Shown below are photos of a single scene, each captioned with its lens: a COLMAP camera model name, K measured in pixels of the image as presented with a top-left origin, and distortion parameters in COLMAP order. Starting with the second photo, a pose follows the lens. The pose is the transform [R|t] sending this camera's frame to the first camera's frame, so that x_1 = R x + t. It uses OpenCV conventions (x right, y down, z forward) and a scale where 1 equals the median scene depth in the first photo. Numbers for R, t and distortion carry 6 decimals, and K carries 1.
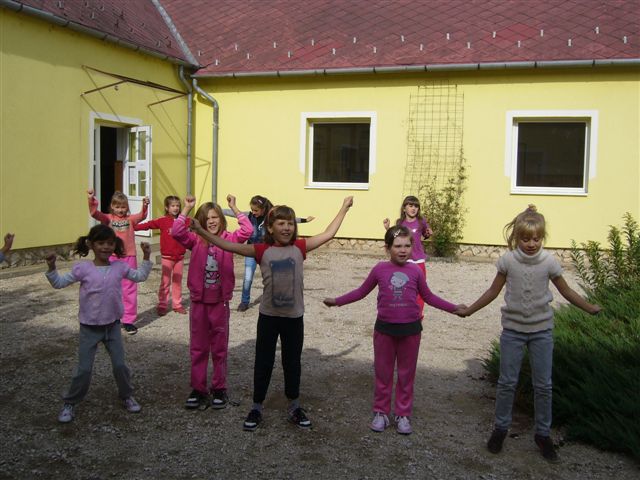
lens RADIAL K [[673.6, 0, 320.0], [0, 673.6, 240.0], [0, 0, 1]] dist [-0.080709, 0.039241]
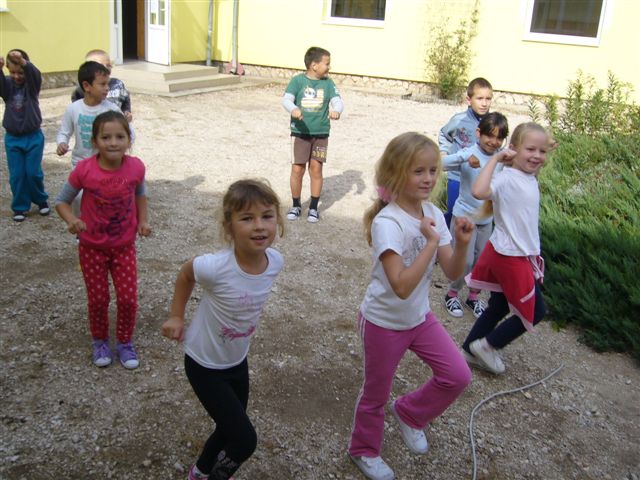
lens RADIAL K [[673.9, 0, 307.6], [0, 673.9, 228.5], [0, 0, 1]] dist [-0.077240, 0.031079]
pose [[0.994657, 0.068451, -0.077280, 0.062196], [-0.049119, 0.972202, 0.228933, -0.006872], [0.090802, -0.223913, 0.970370, -0.057637]]
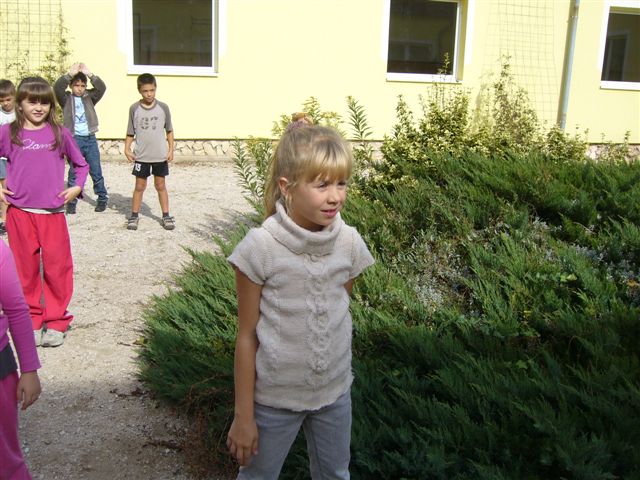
lens RADIAL K [[673.6, 0, 320.0], [0, 673.6, 240.0], [0, 0, 1]] dist [-0.080709, 0.039241]
pose [[0.843676, -0.120703, 0.523107, 0.035156], [0.029730, 0.983406, 0.178964, -0.009169], [-0.536028, -0.135435, 0.833265, 0.175952]]
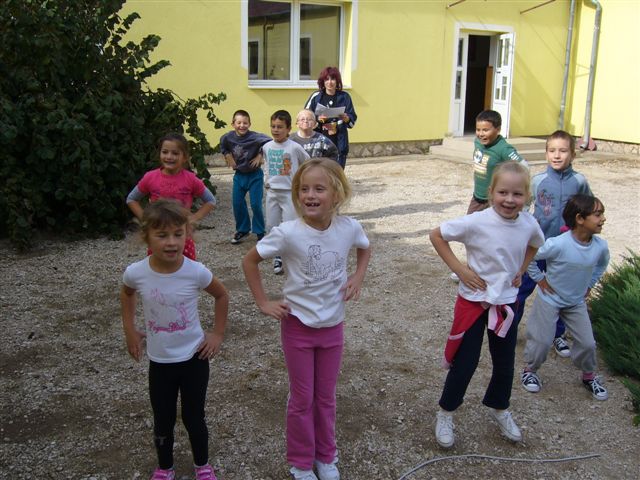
lens RADIAL K [[673.6, 0, 320.0], [0, 673.6, 240.0], [0, 0, 1]] dist [-0.080709, 0.039241]
pose [[0.773419, 0.145604, -0.616946, 0.202674], [-0.053139, 0.984729, 0.165788, -0.006018], [0.631664, -0.095440, 0.769345, -0.035727]]
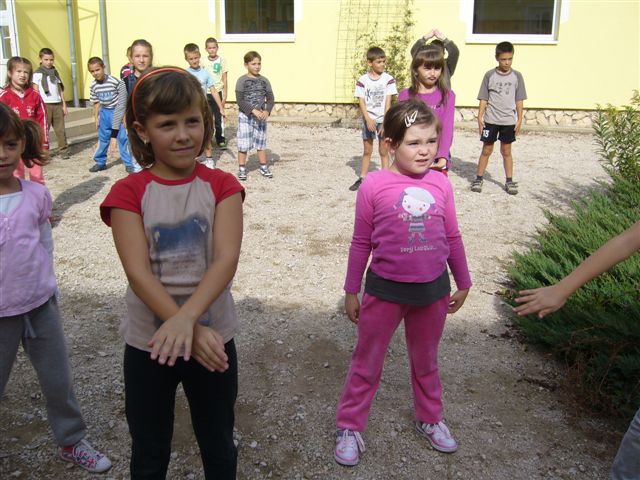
lens RADIAL K [[674.1, 0, 320.0], [0, 674.1, 240.0], [0, 0, 1]] dist [-0.055528, -0.027538]
pose [[0.992616, -0.053739, 0.108743, 0.000882], [0.030187, 0.977741, 0.207634, -0.007976], [-0.117481, -0.202818, 0.972144, 0.163989]]
